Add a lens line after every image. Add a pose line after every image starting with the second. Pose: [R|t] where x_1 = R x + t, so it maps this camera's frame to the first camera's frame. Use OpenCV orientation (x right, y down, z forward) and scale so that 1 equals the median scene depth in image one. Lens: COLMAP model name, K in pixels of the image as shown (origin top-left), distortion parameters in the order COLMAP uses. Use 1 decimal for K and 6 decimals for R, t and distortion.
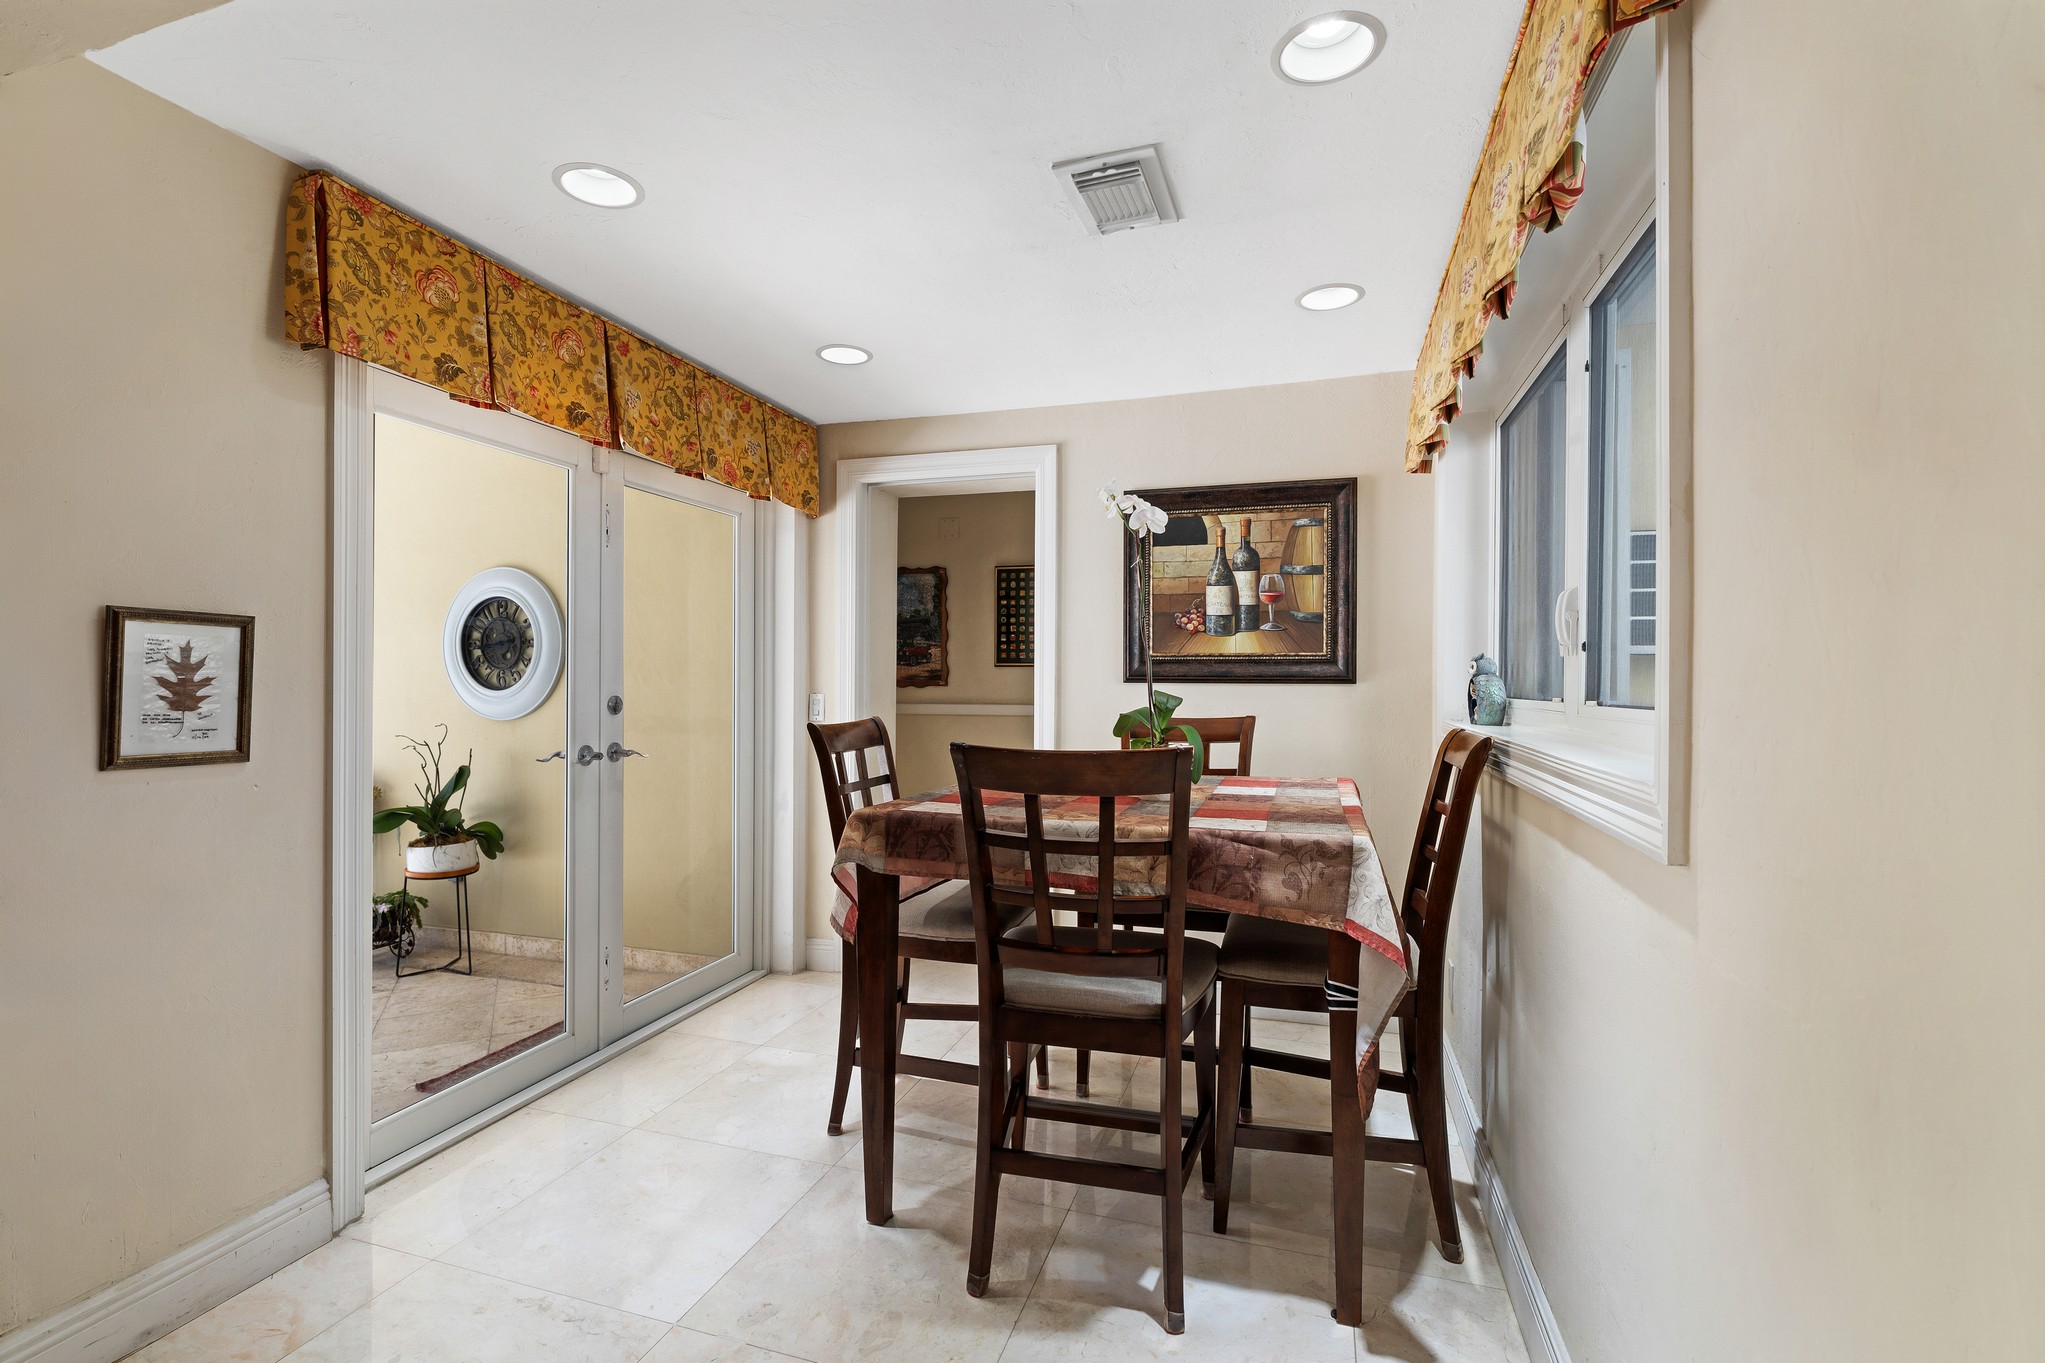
lens RADIAL K [[952.7, 0, 1023.1], [0, 952.7, 680.1], [0, 0, 1]] dist [-0.004213, 0.000709]
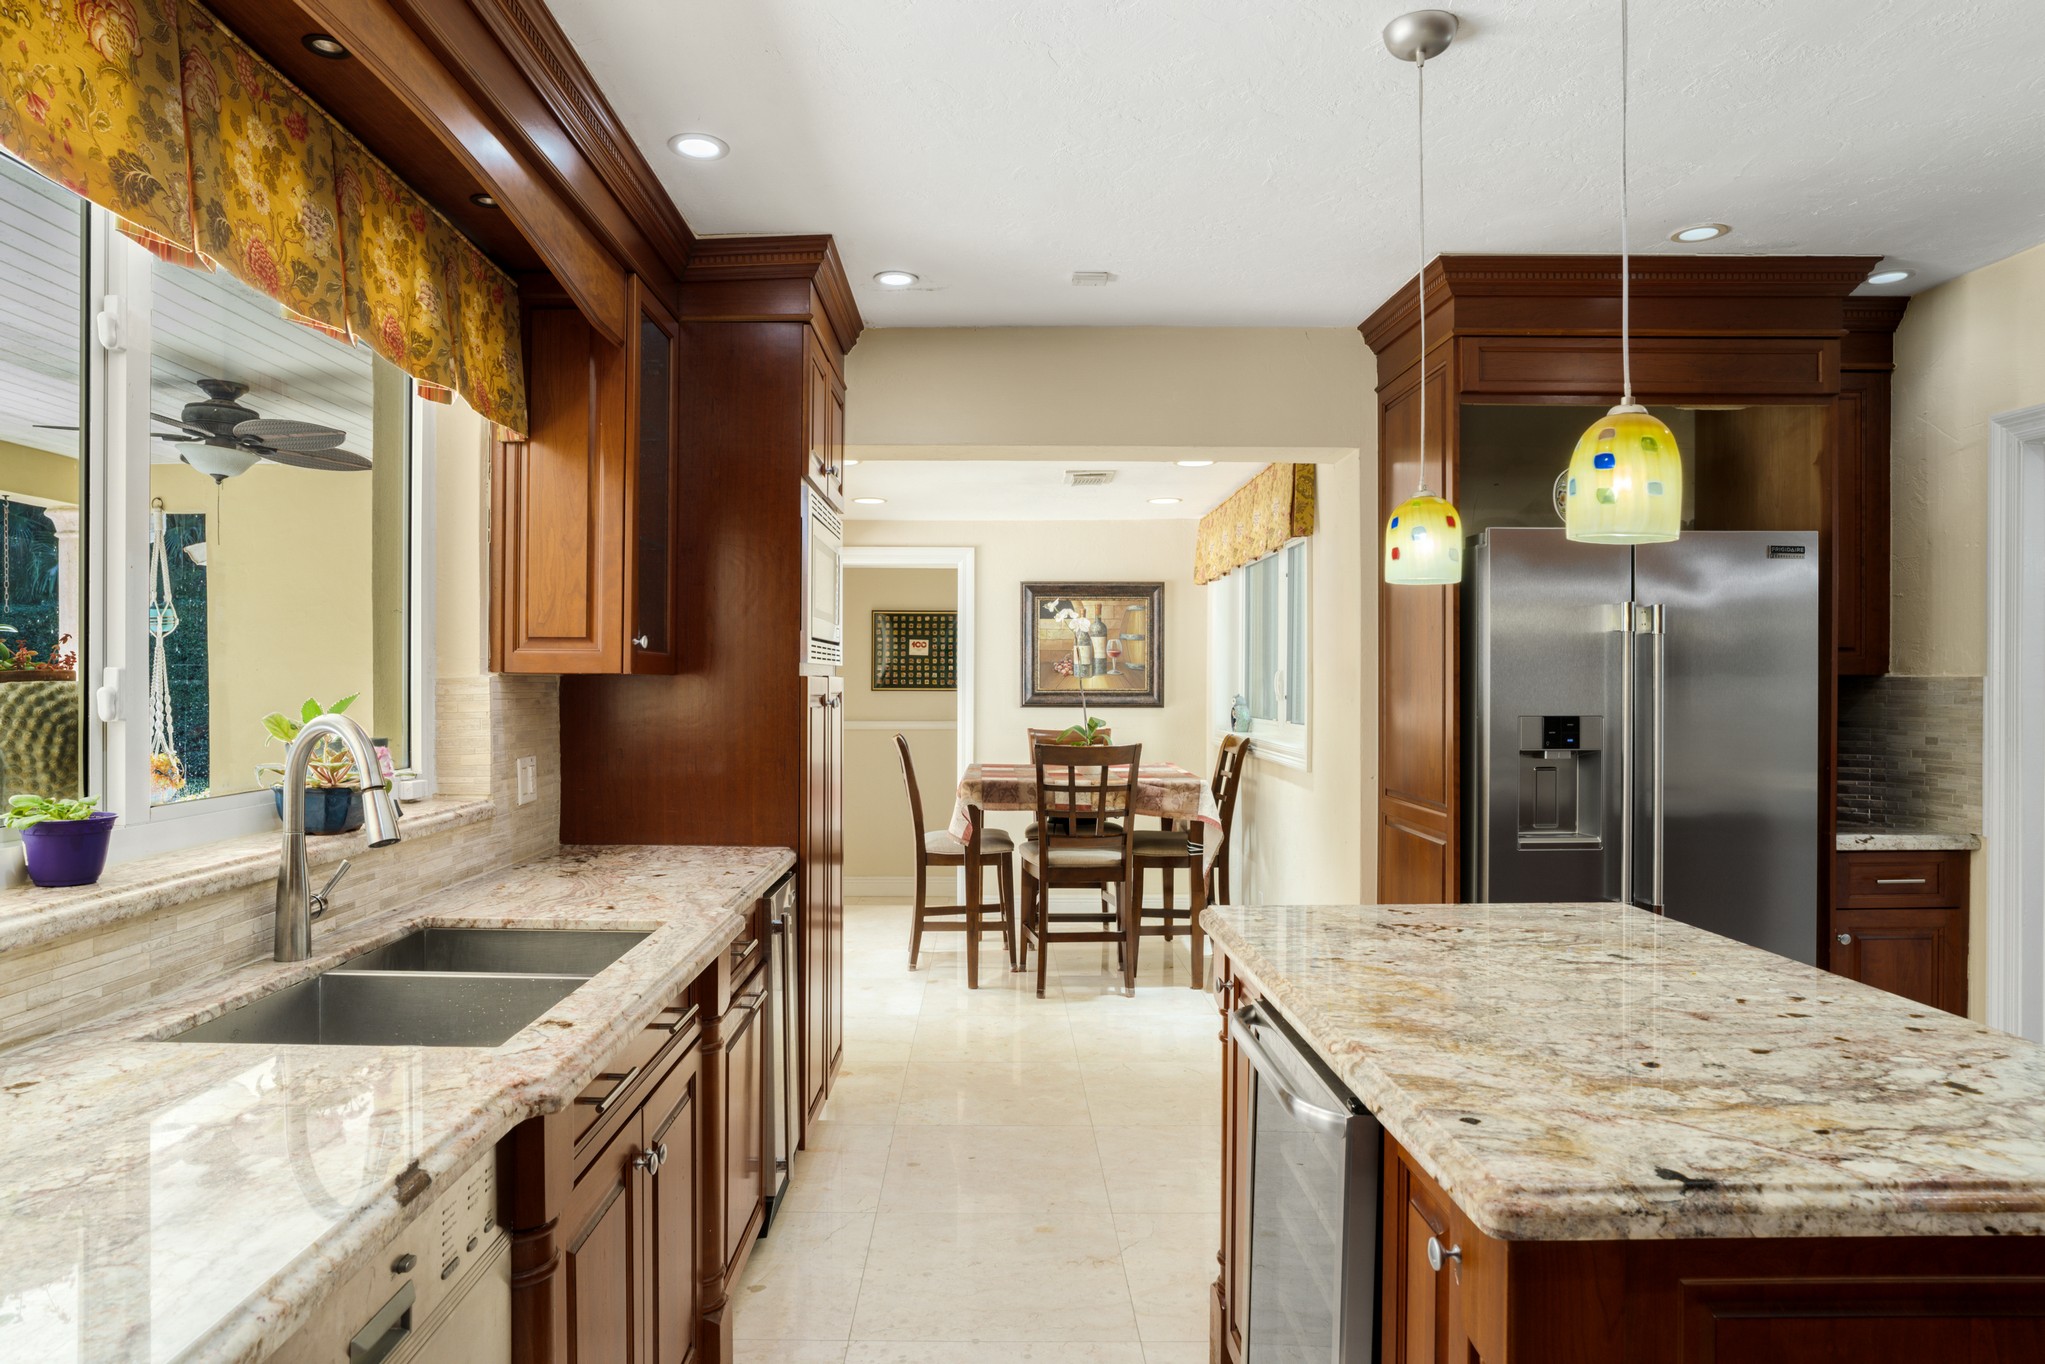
lens RADIAL K [[1191.2, 0, 1011.4], [0, 1191.2, 672.2], [0, 0, 1]] dist [-0.018466, 0.002167]
pose [[0.954372, 0.000530, 0.298619, -0.514749], [-0.000220, 0.999999, -0.001072, -0.054690], [-0.298619, 0.000958, 0.954372, -0.882776]]
